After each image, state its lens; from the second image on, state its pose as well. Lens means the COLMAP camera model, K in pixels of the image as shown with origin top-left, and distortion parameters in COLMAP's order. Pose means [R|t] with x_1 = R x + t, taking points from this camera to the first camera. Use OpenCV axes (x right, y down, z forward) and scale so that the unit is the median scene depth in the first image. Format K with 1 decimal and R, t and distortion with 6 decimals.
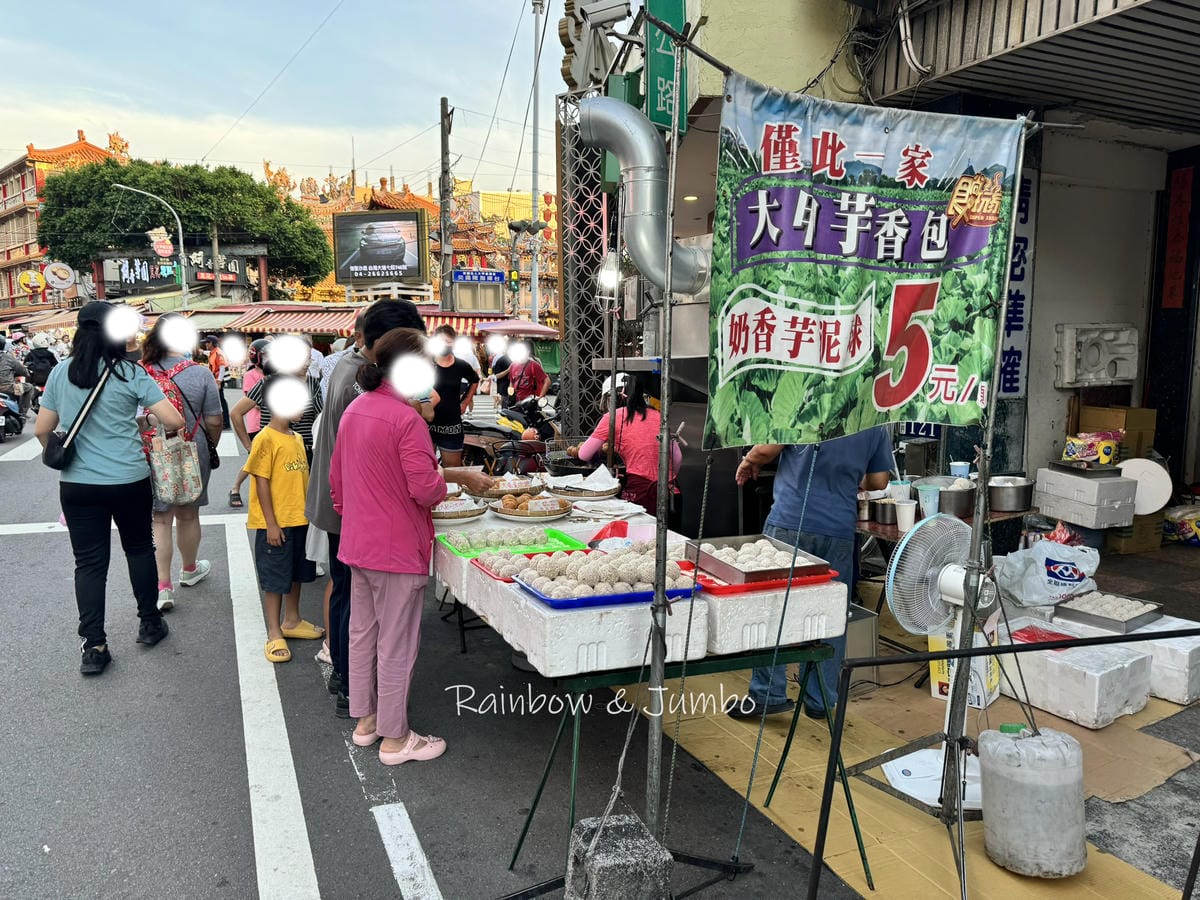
lens RADIAL K [[840.5, 0, 600.0], [0, 840.5, 450.0], [0, 0, 1]] dist [0.006685, 0.002970]
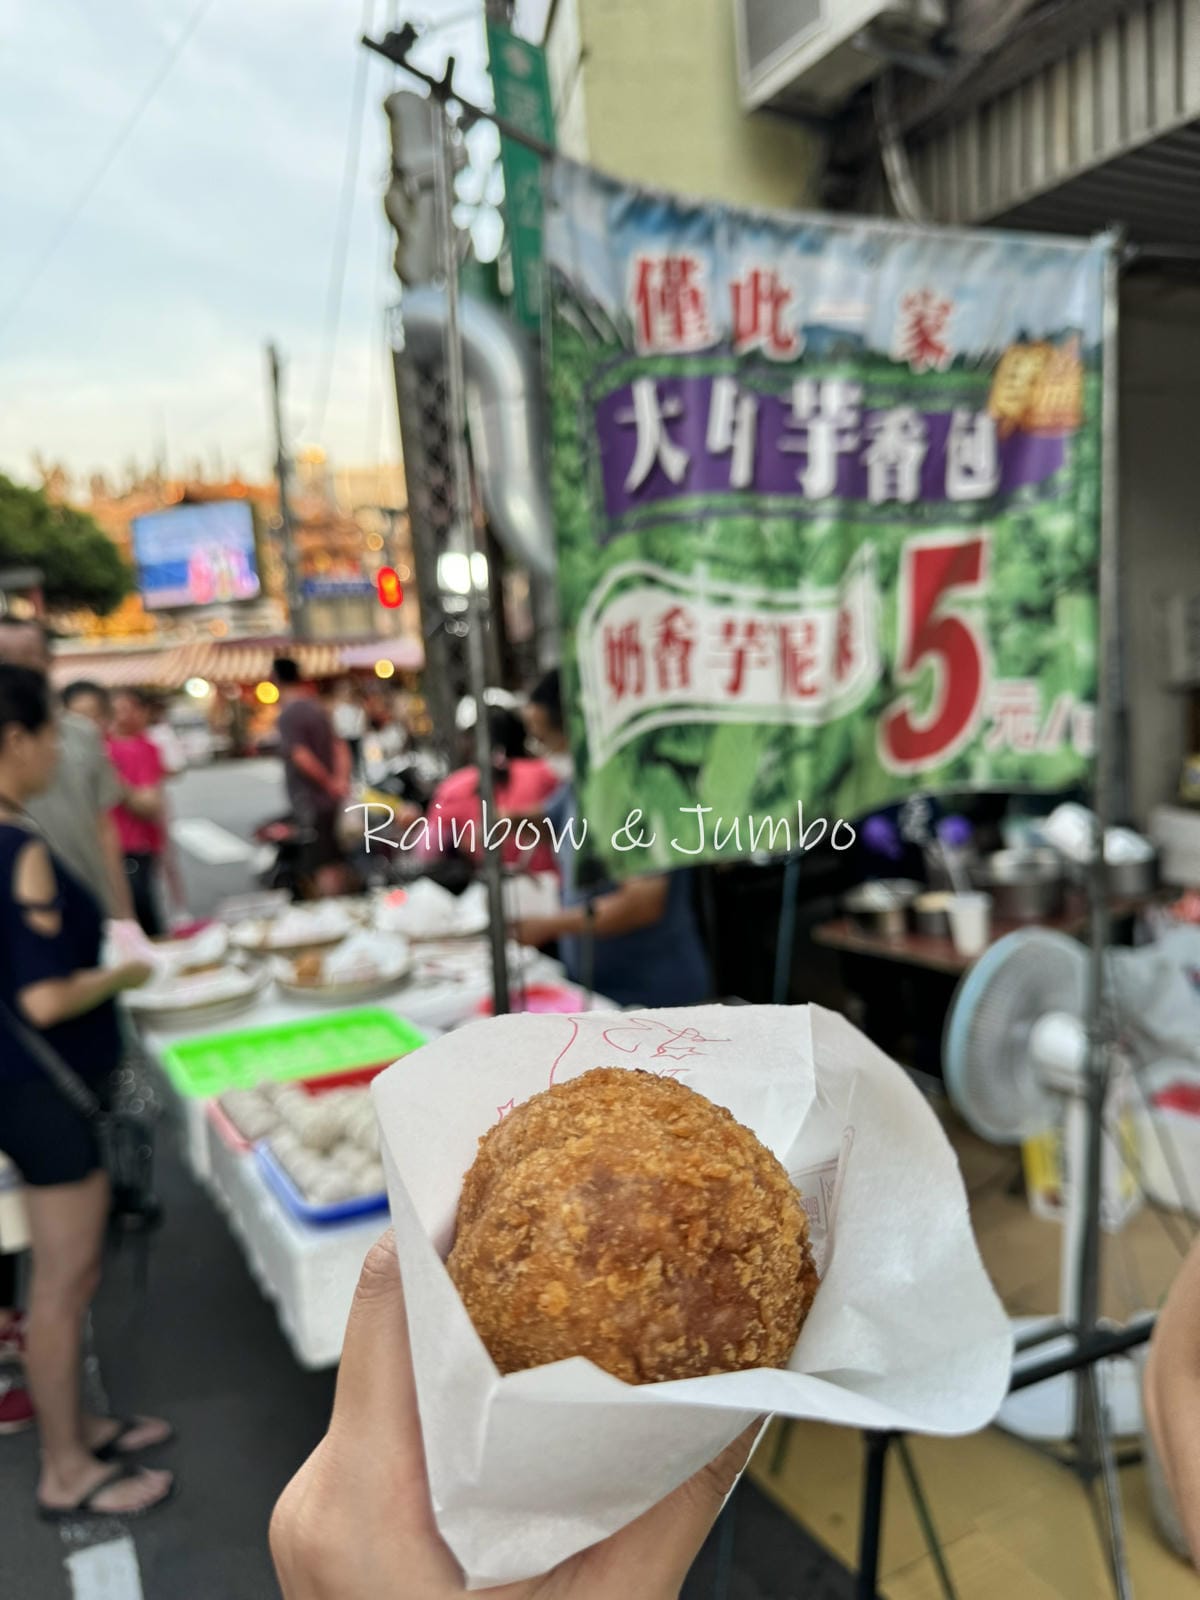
lens RADIAL K [[1120.6, 0, 600.0], [0, 1120.6, 800.0], [0, 0, 1]] dist [0.006685, 0.002970]
pose [[0.995421, -0.084412, 0.044844, 0.107900], [0.084664, 0.996402, -0.003747, -0.048362], [-0.044367, 0.007526, 0.998987, 0.292312]]
